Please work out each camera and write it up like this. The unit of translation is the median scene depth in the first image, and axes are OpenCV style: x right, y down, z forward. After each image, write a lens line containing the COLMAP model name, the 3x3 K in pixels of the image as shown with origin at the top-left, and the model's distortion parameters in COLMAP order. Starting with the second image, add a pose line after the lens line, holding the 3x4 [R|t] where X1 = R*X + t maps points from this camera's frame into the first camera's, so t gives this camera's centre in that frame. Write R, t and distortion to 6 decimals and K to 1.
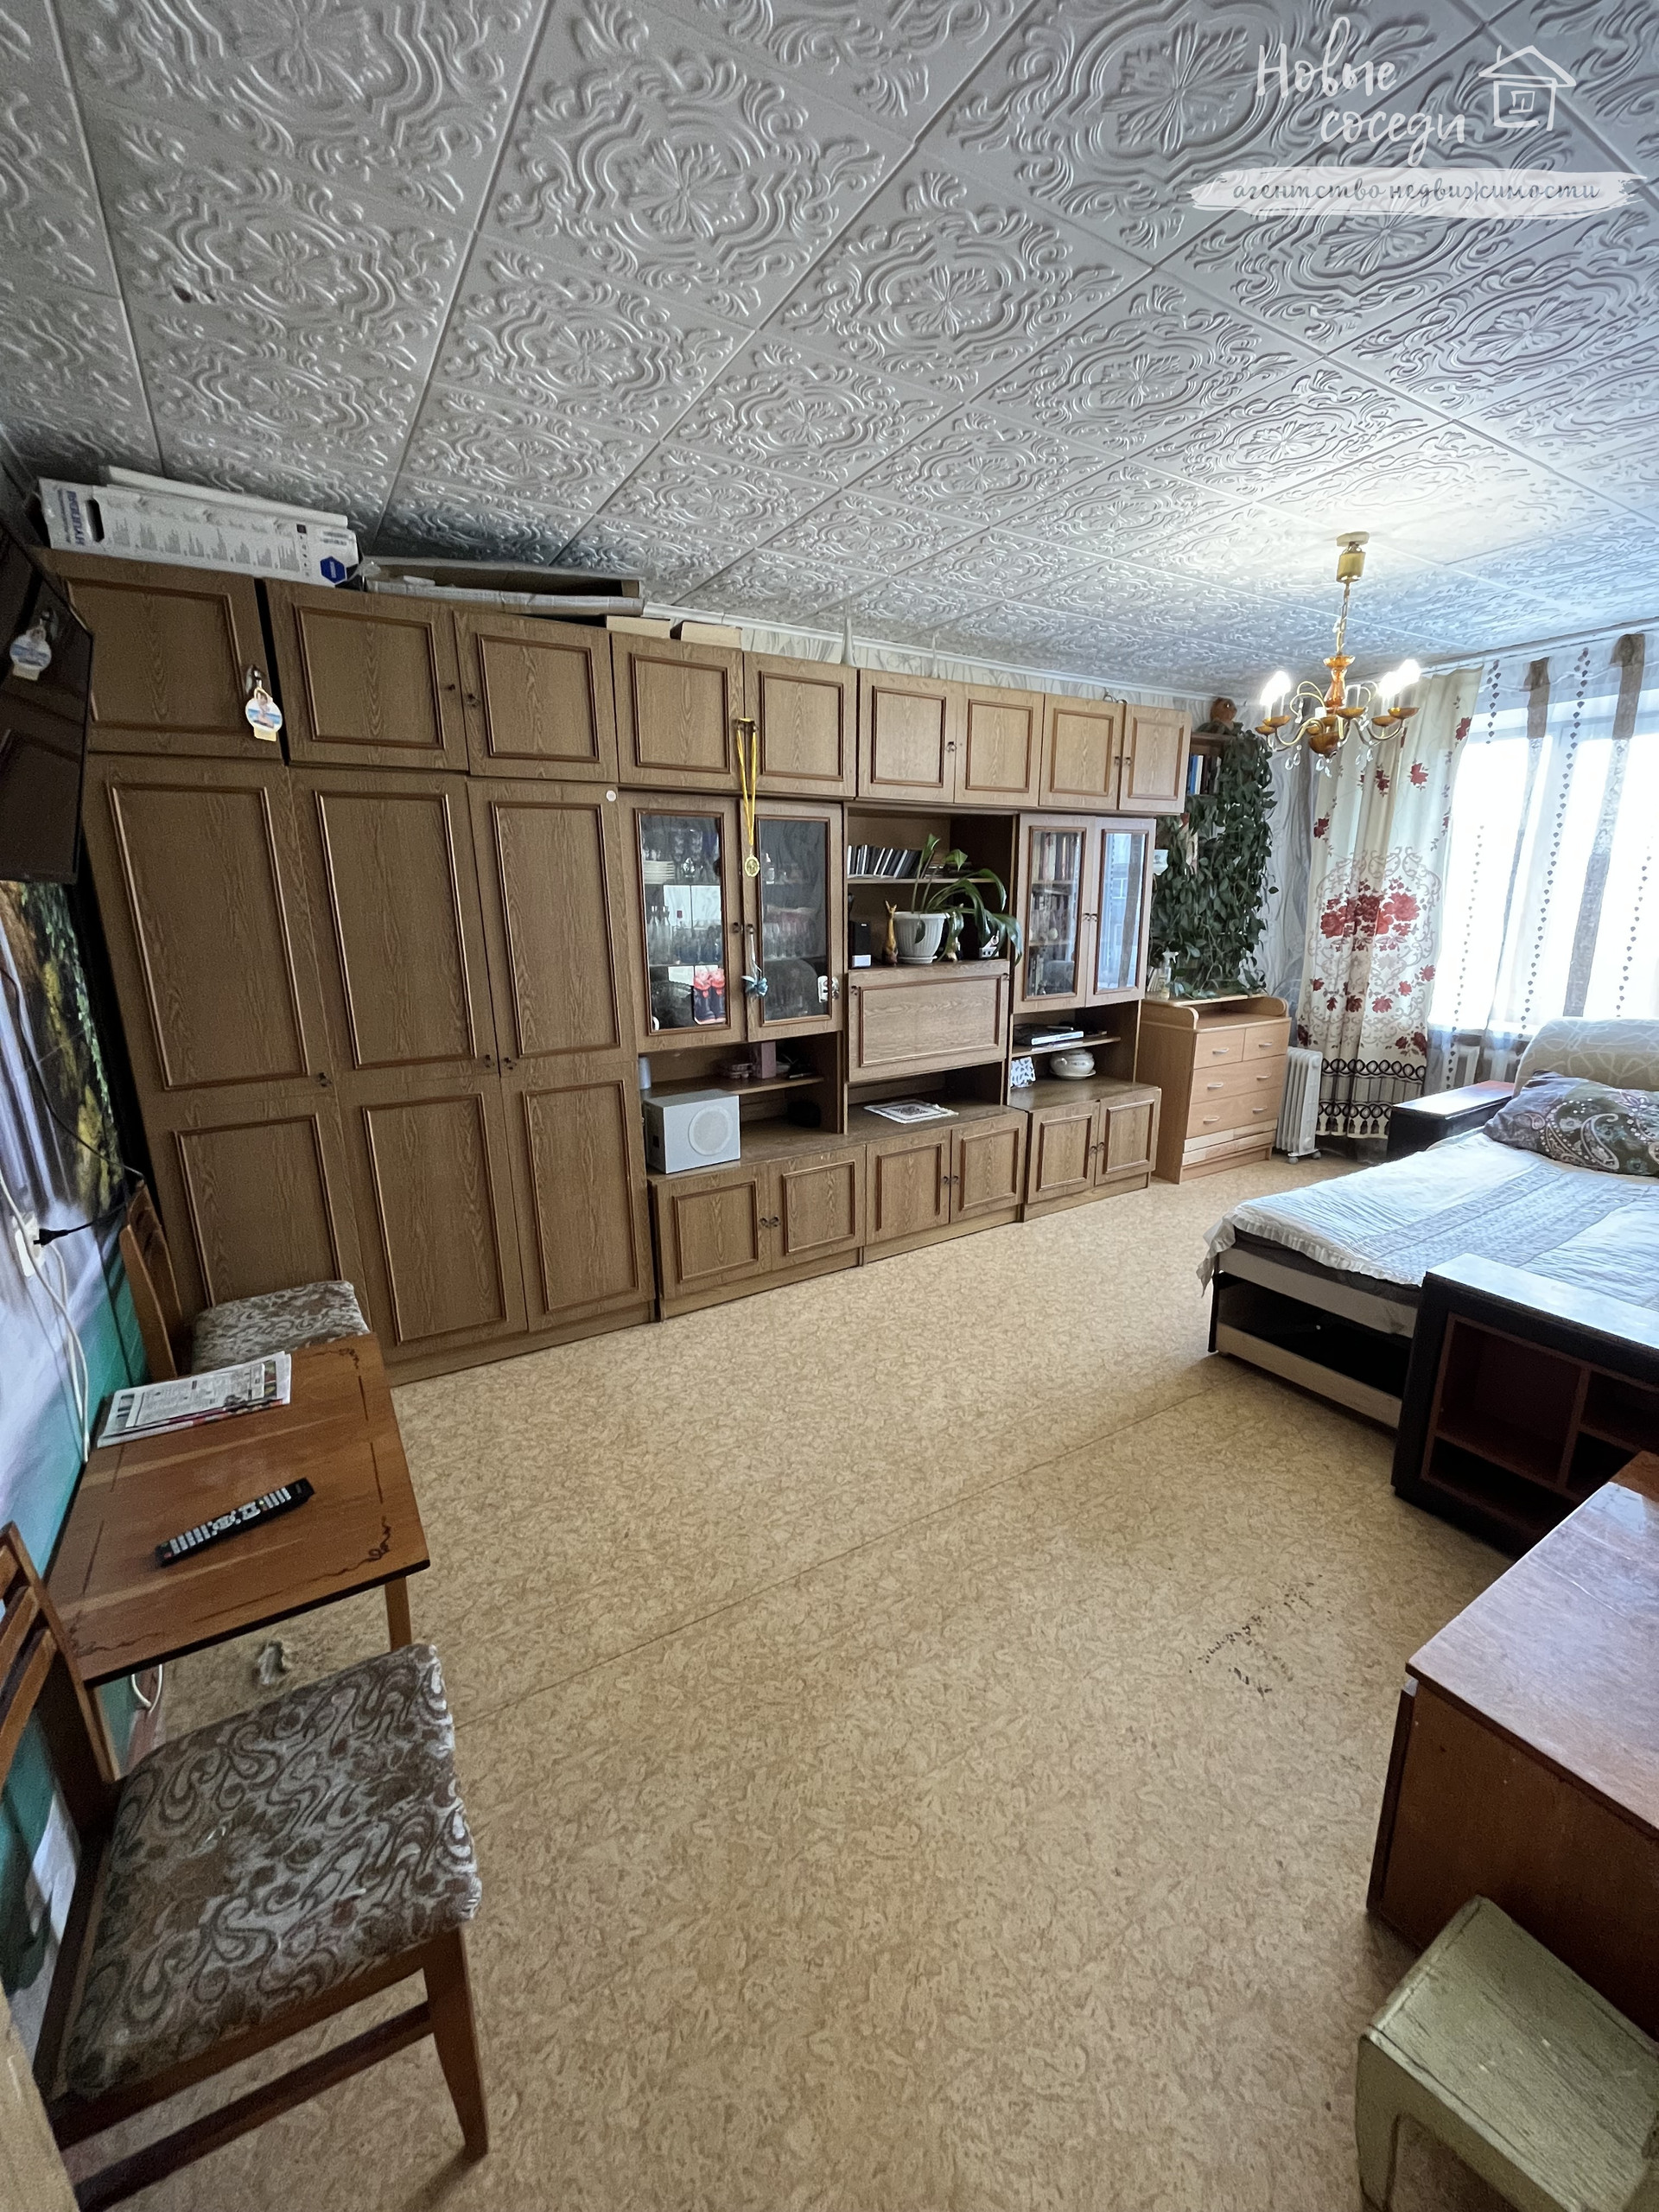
lens RADIAL K [[894.1, 0, 839.3], [0, 894.1, 1108.1], [0, 0, 1]] dist [-0.002339, -0.000539]
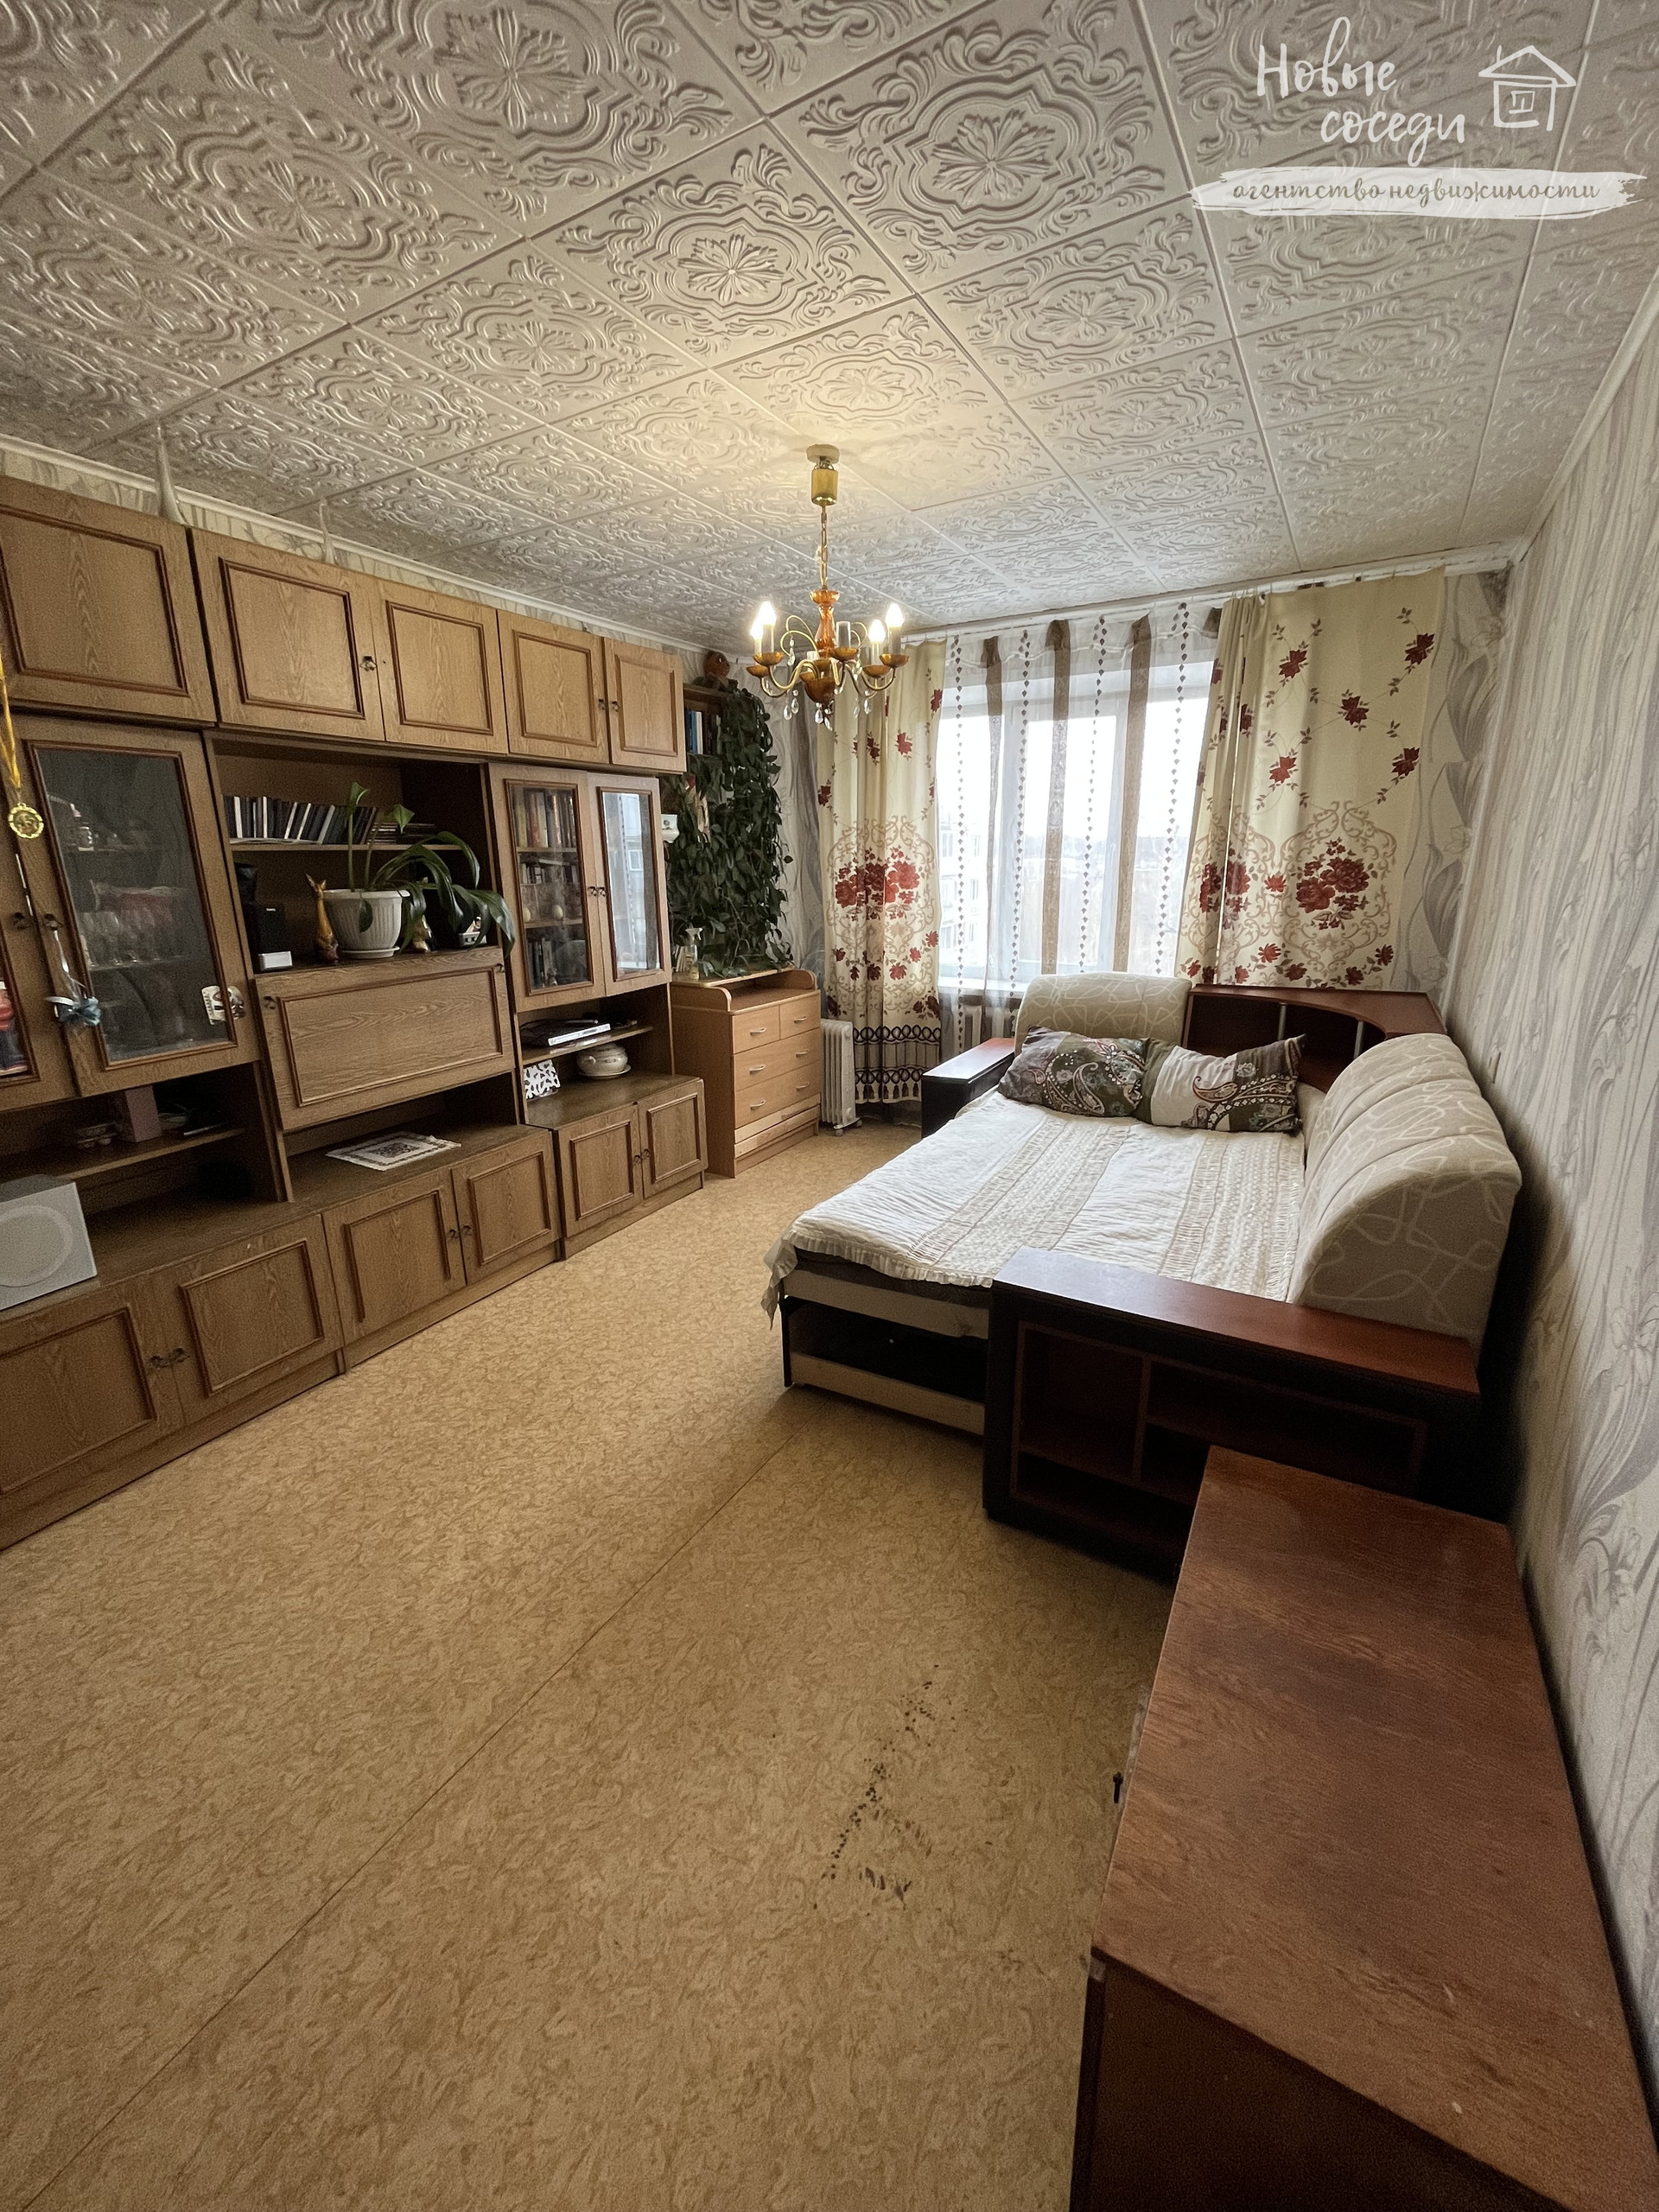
lens RADIAL K [[894.1, 0, 840.4], [0, 894.1, 1107.8], [0, 0, 1]] dist [-0.002339, -0.000539]
pose [[0.878706, -0.130683, 0.459127, 0.080906], [0.117345, 0.991419, 0.057607, -0.038111], [-0.462715, 0.003257, 0.886501, 0.168819]]
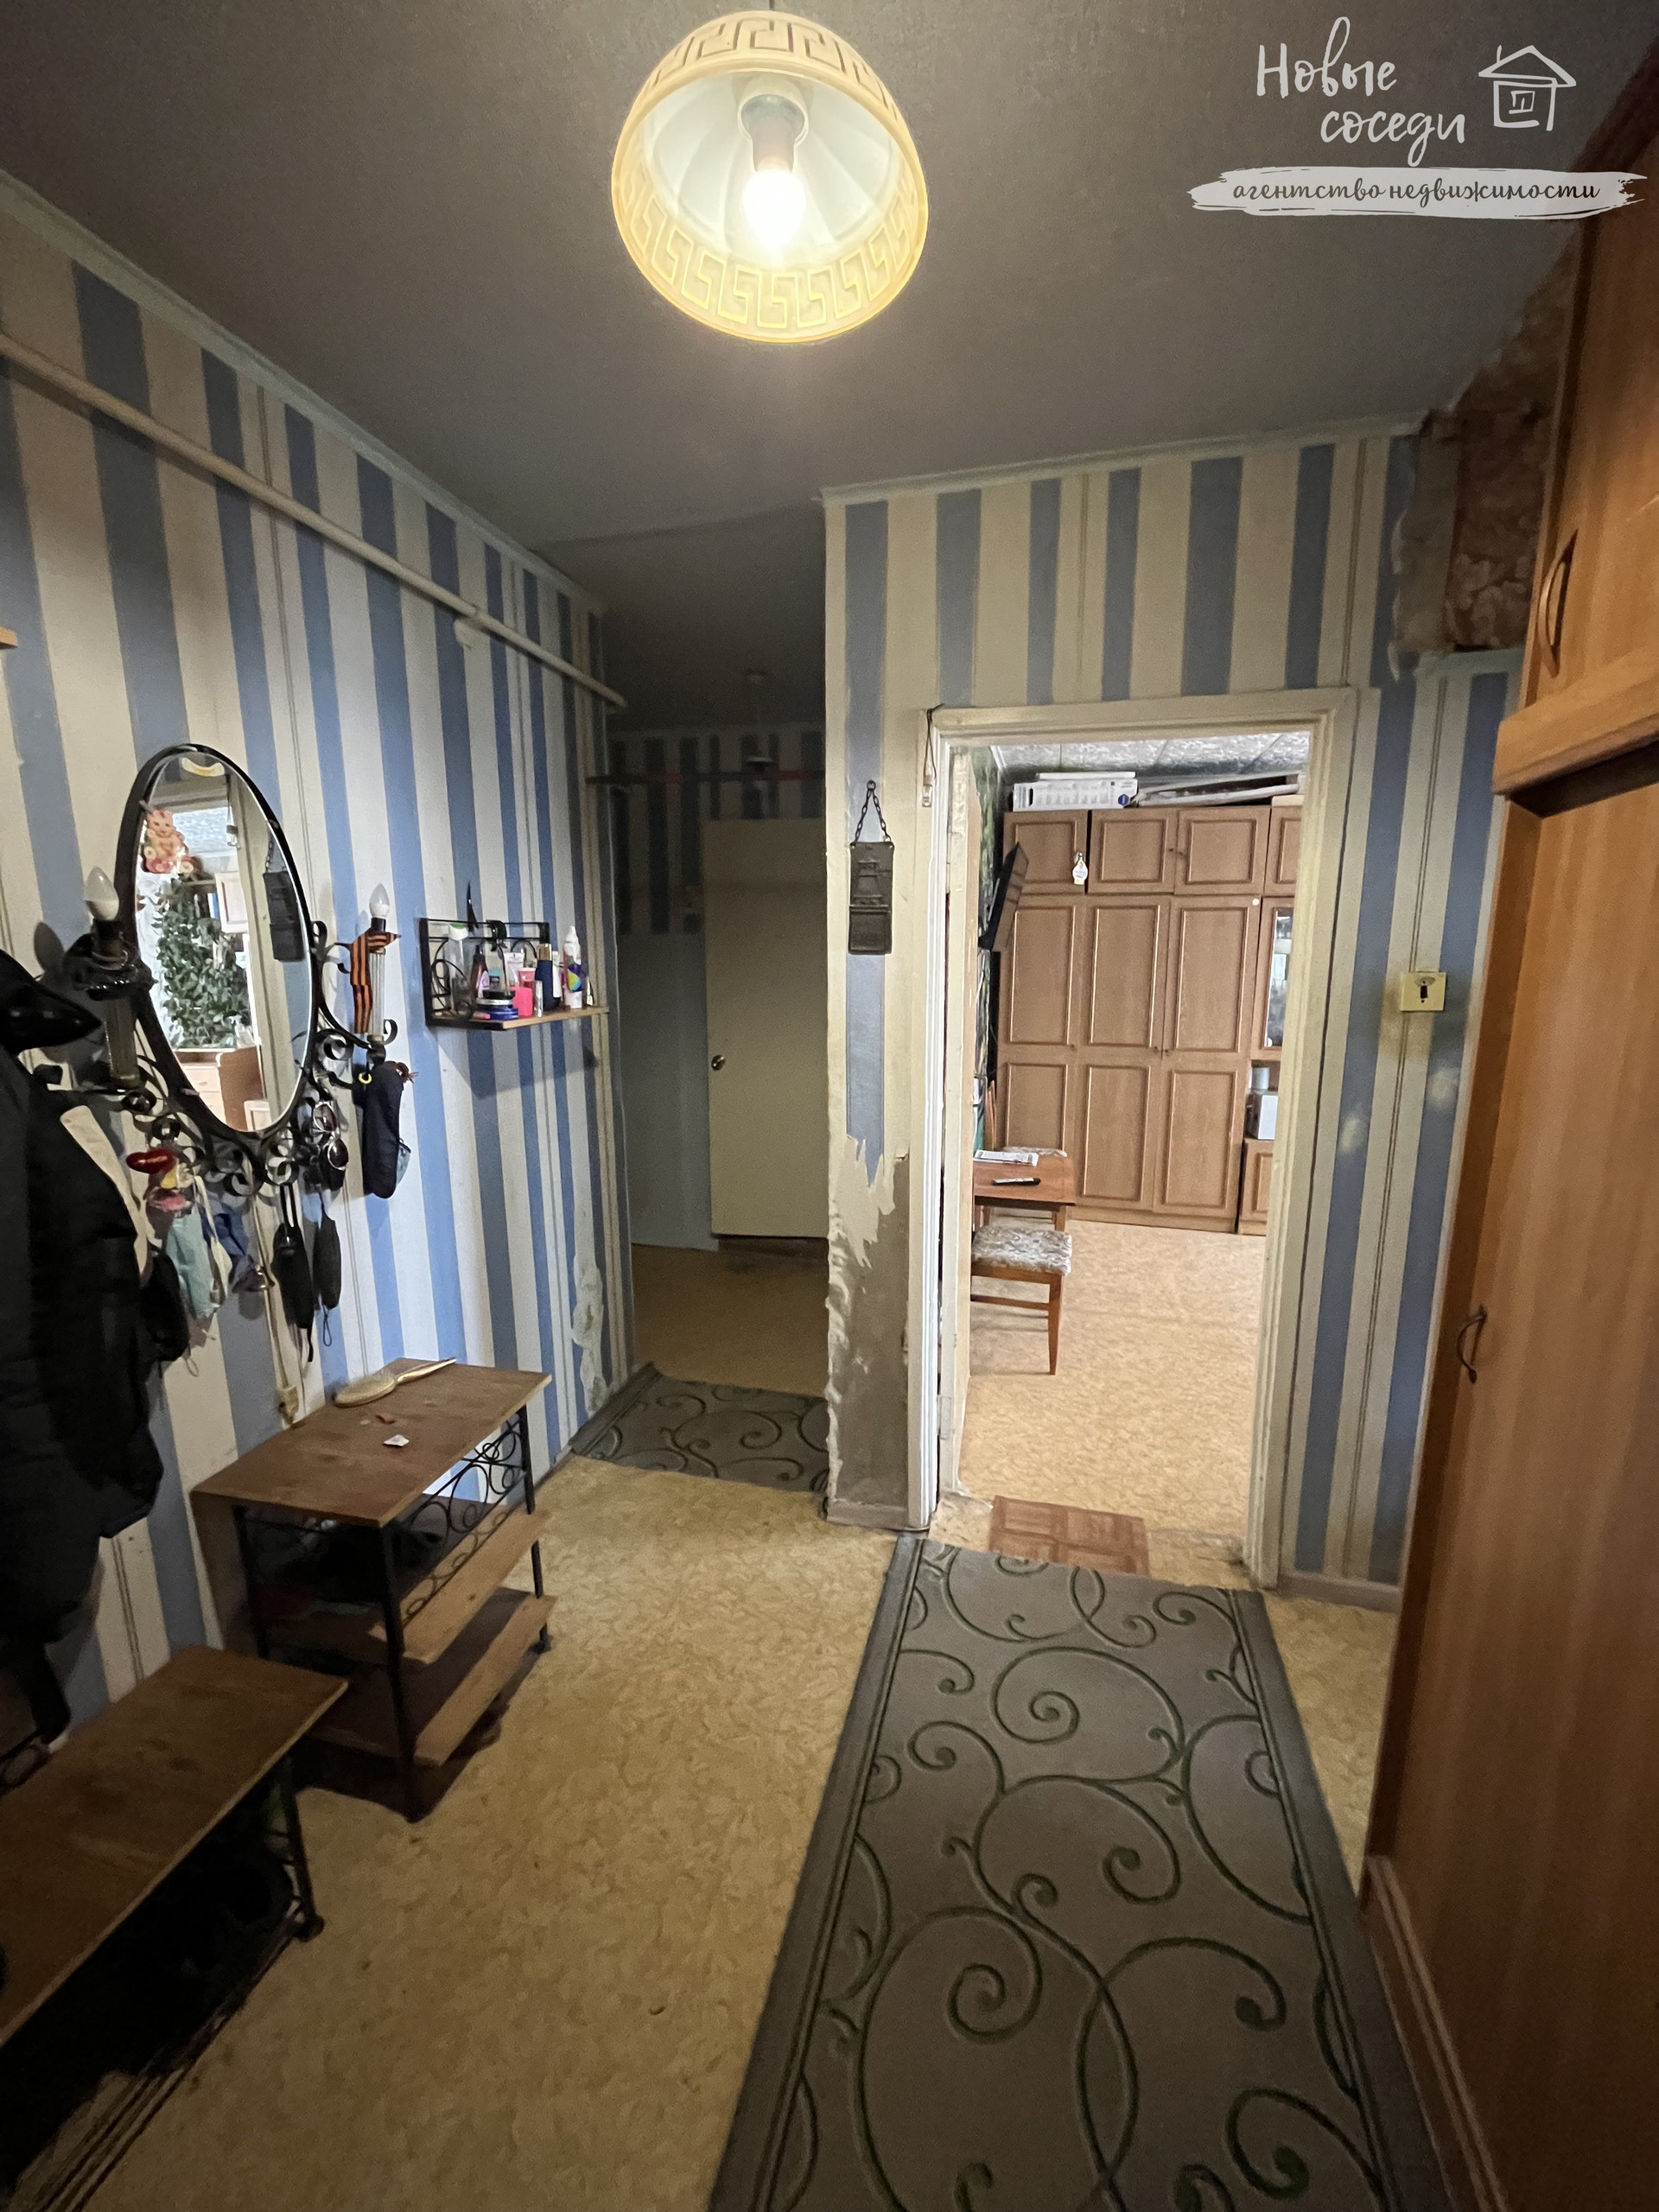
lens RADIAL K [[894.1, 0, 837.6], [0, 894.1, 1106.7], [0, 0, 1]] dist [-0.002339, -0.000539]
pose [[0.700274, 0.137626, -0.700482, 0.356864], [-0.184635, 0.982770, 0.008508, 0.134092], [0.689584, 0.123376, 0.713619, -0.583424]]
